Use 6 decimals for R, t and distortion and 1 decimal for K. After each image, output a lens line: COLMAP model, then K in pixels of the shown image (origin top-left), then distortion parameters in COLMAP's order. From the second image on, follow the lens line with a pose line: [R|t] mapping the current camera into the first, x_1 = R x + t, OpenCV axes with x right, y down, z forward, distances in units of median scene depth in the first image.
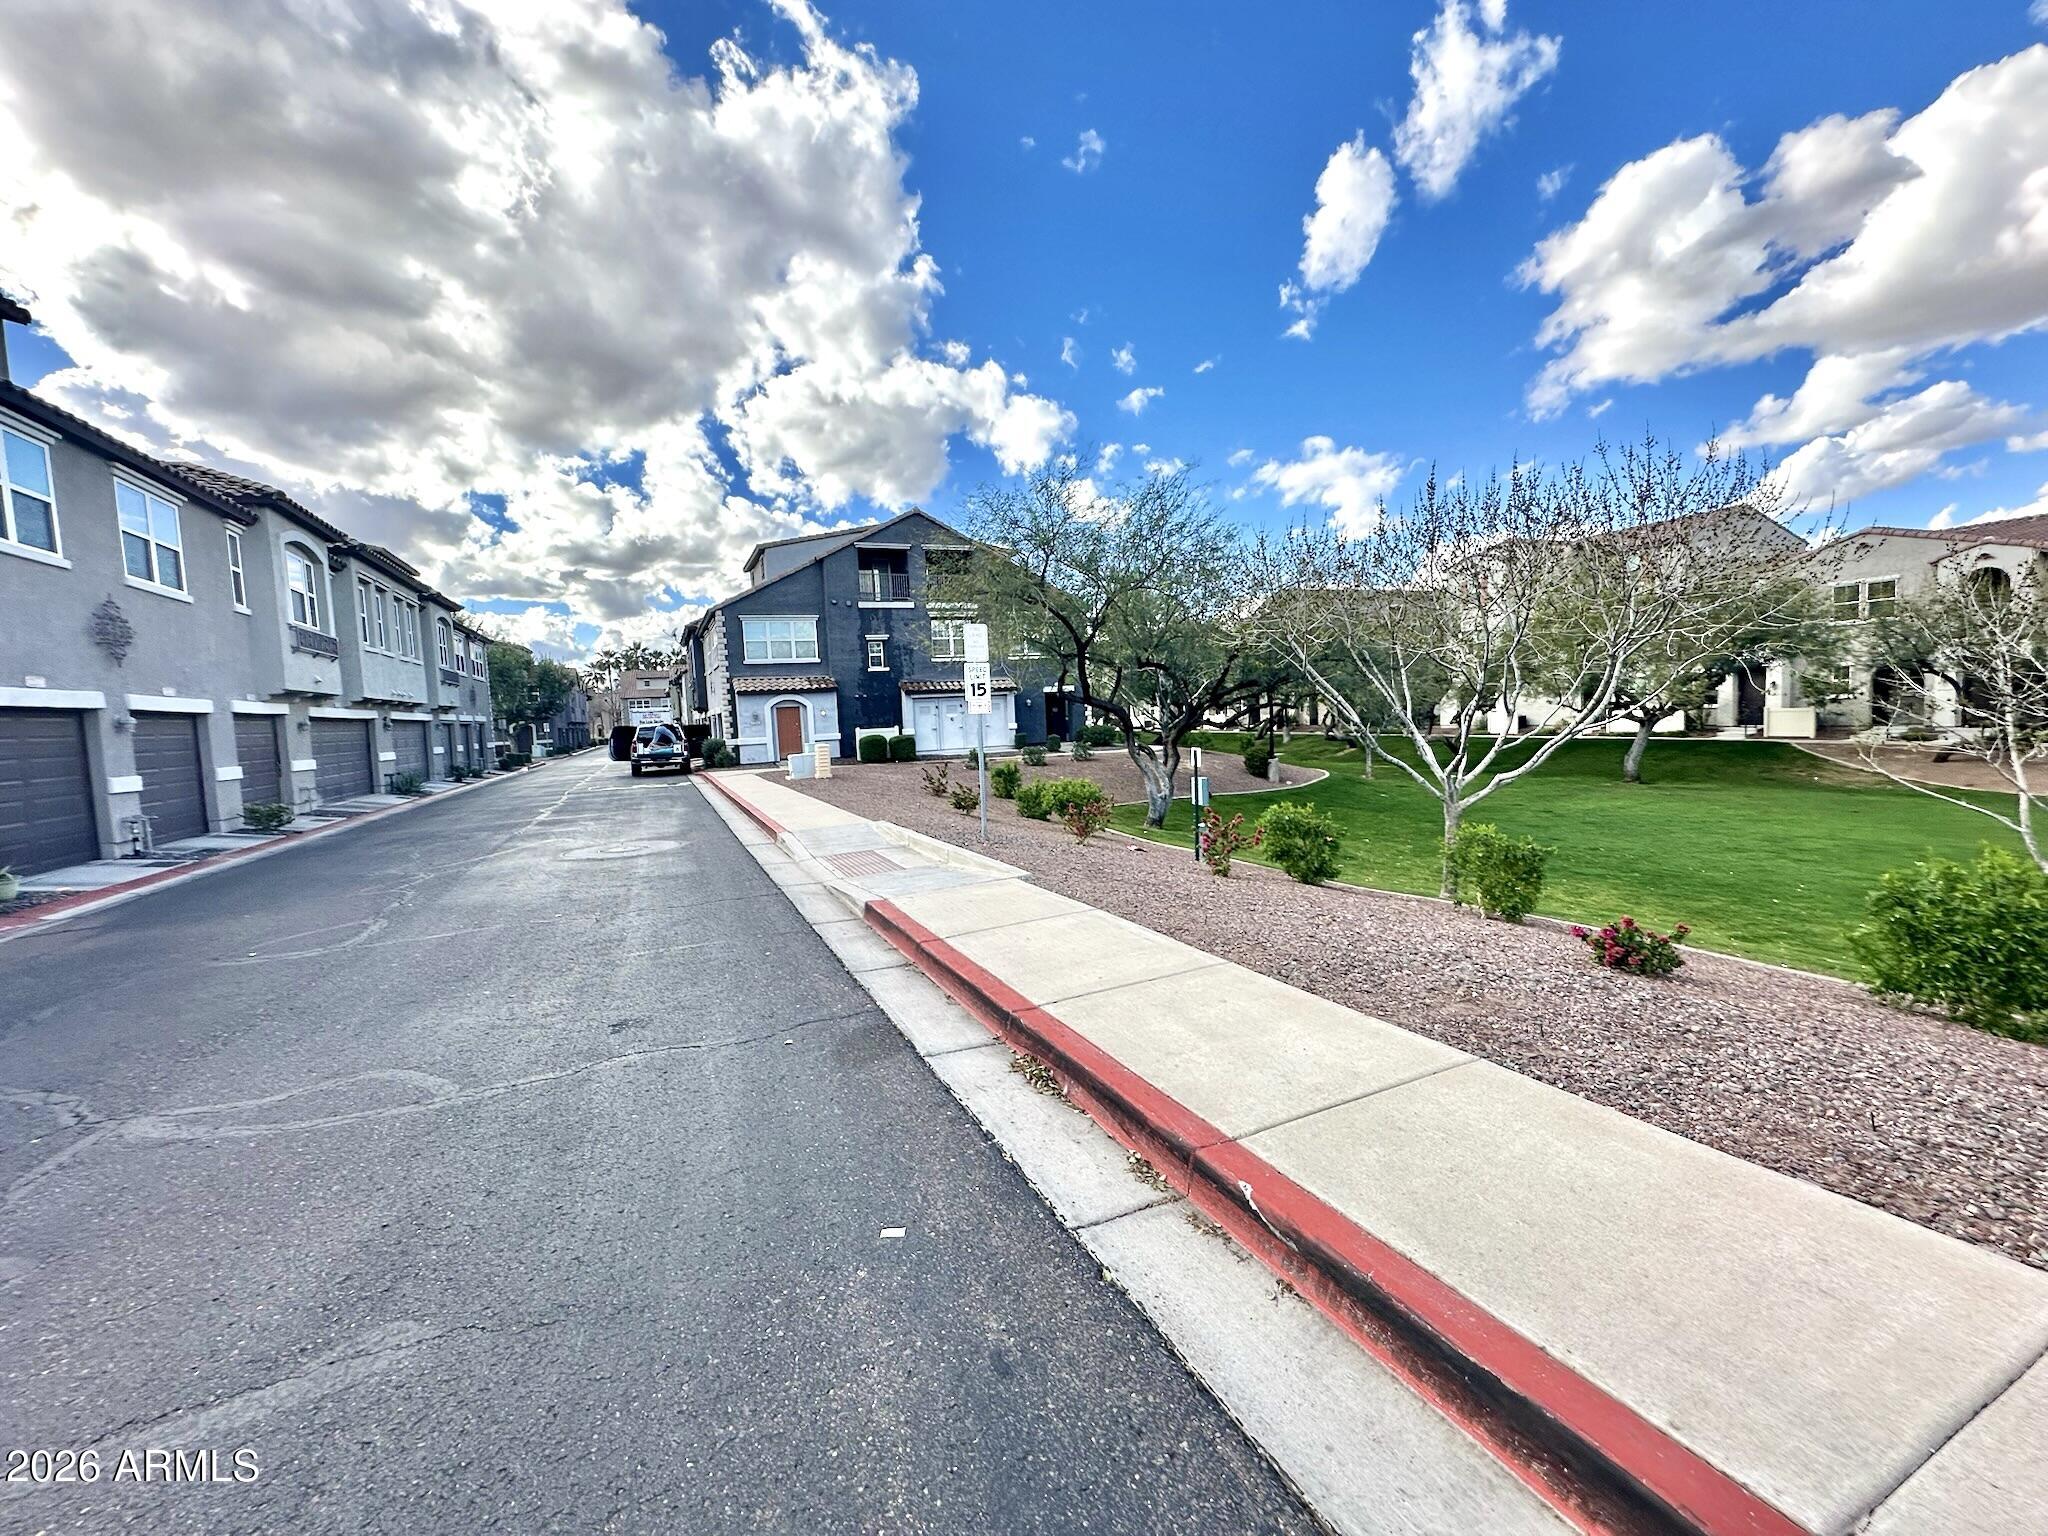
lens RADIAL K [[814.8, 0, 1025.1], [0, 814.8, 767.7], [0, 0, 1]] dist [-0.002252, 0.000477]
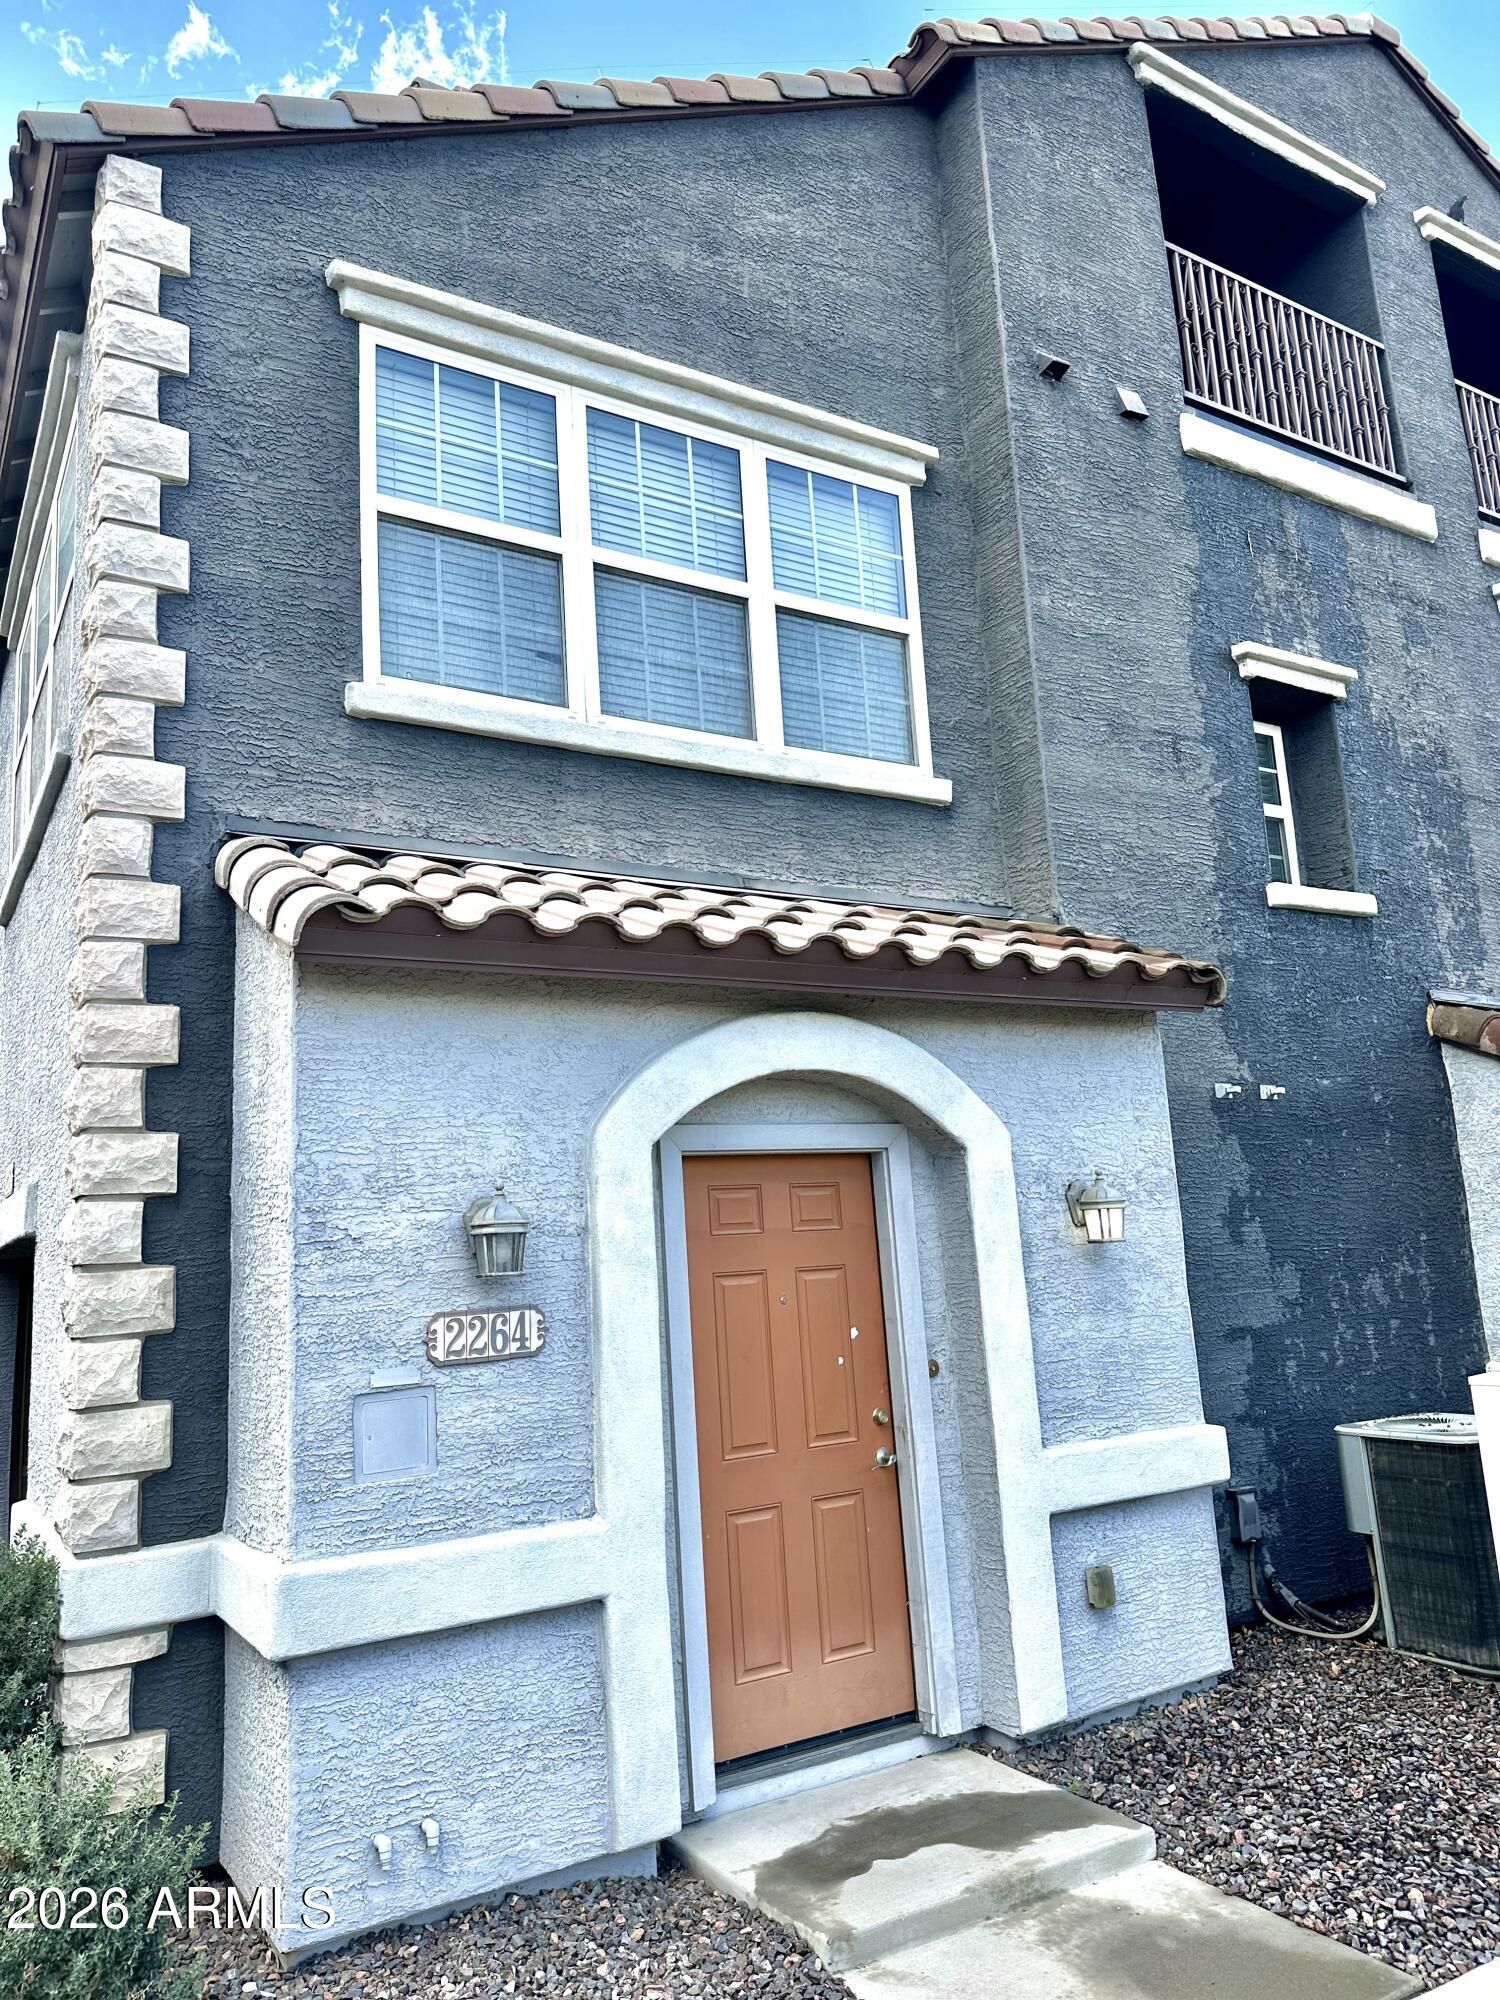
lens RADIAL K [[1398.5, 0, 746.0], [0, 1398.5, 980.0], [0, 0, 1]] dist [0.042972, -0.042972]
pose [[0.990723, 0.021775, 0.134144, -0.313545], [0.015722, 0.962087, -0.272288, -0.048640], [-0.134987, 0.271871, 0.952819, 0.825367]]
